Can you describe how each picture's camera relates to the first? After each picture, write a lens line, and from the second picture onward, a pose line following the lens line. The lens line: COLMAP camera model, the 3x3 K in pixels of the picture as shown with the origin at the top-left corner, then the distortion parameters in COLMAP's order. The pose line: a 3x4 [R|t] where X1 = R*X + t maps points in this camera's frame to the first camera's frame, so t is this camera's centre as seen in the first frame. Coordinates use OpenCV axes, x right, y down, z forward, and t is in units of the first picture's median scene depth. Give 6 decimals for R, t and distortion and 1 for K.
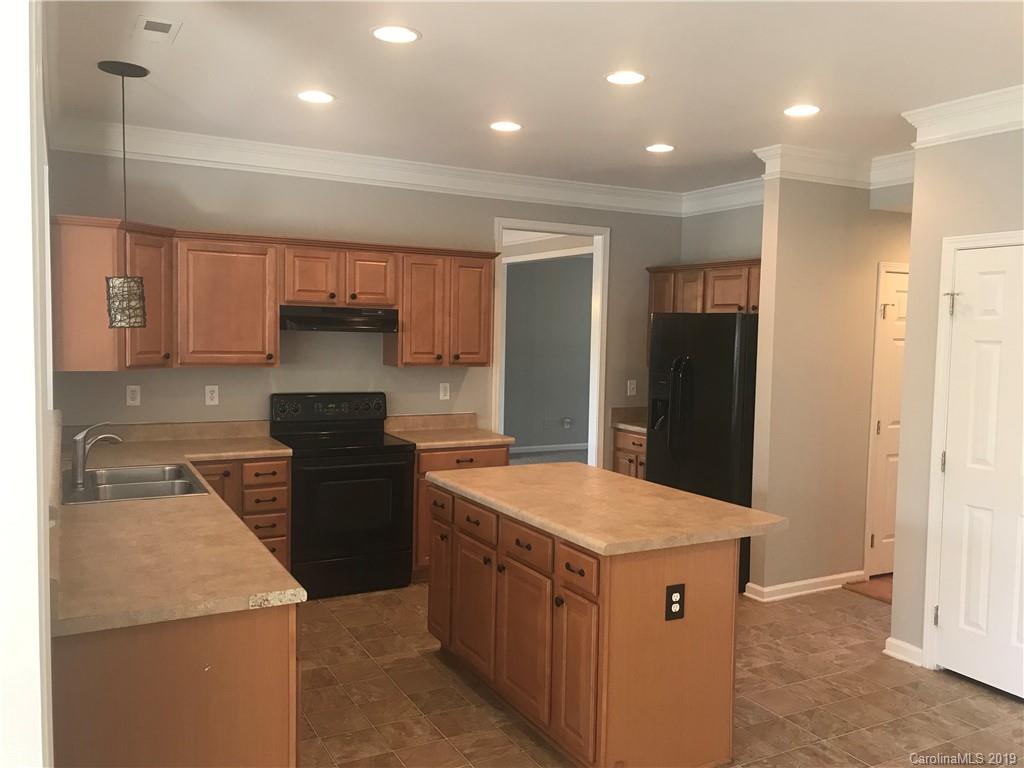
lens RADIAL K [[845.2, 0, 508.2], [0, 845.2, 376.9], [0, 0, 1]] dist [0.039764, -0.045498]
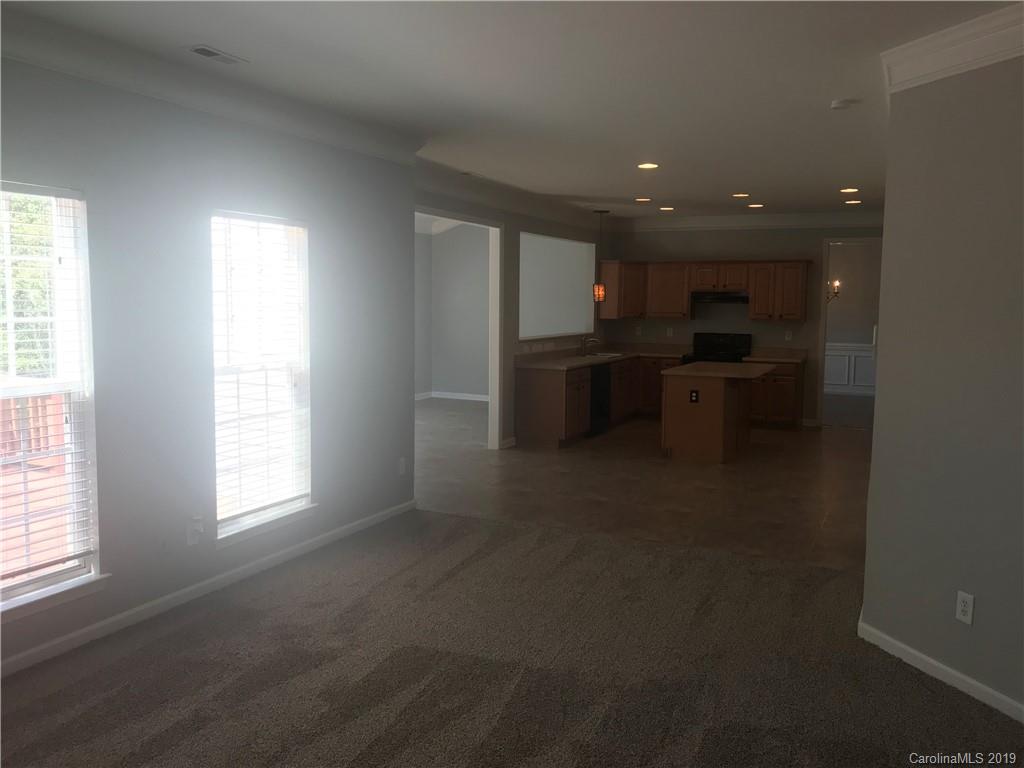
lens RADIAL K [[845.2, 0, 512.7], [0, 845.2, 386.1], [0, 0, 1]] dist [0.039764, -0.045498]
pose [[0.592155, 0.067613, -0.802982, 1.459736], [-0.041032, 0.997711, 0.053751, 0.072650], [0.804778, 0.001119, 0.593574, -0.806620]]
